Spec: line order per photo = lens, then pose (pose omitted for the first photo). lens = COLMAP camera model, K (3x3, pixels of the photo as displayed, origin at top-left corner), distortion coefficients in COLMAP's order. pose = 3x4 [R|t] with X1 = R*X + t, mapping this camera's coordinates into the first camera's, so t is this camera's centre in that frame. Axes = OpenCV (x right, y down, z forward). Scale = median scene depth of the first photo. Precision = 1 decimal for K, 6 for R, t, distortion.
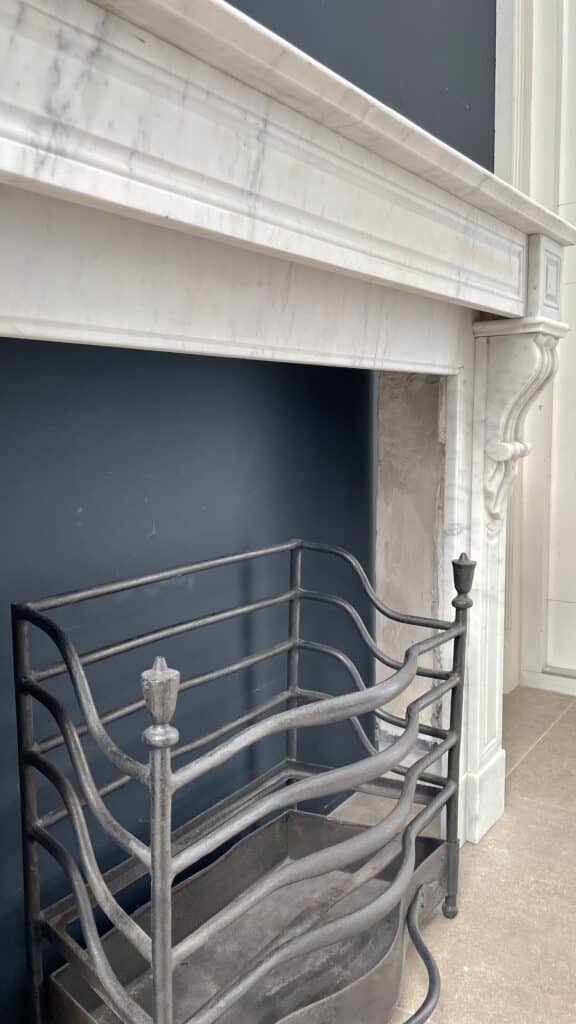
lens RADIAL K [[779.3, 0, 293.7], [0, 779.3, 515.1], [0, 0, 1]] dist [0.082138, -0.114990]
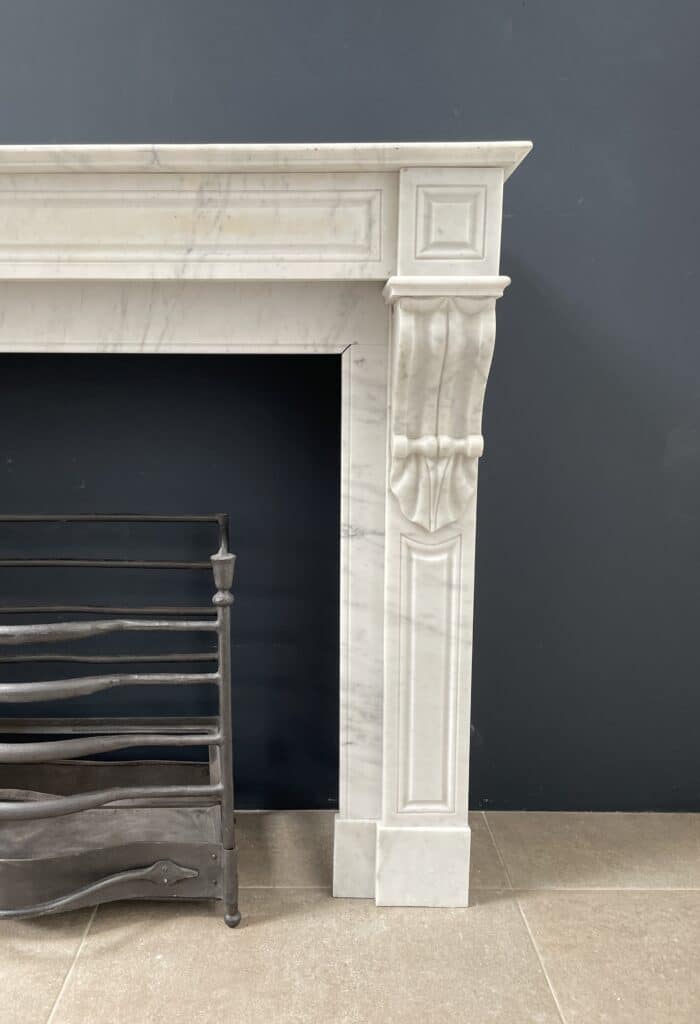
lens RADIAL K [[788.1, 0, 317.7], [0, 788.1, 510.1], [0, 0, 1]] dist [0.067991, -0.072980]
pose [[0.563308, 0.133110, -0.815454, 1.037306], [-0.110853, 0.990190, 0.085056, -0.087546], [0.818777, 0.042483, 0.572538, 0.542165]]
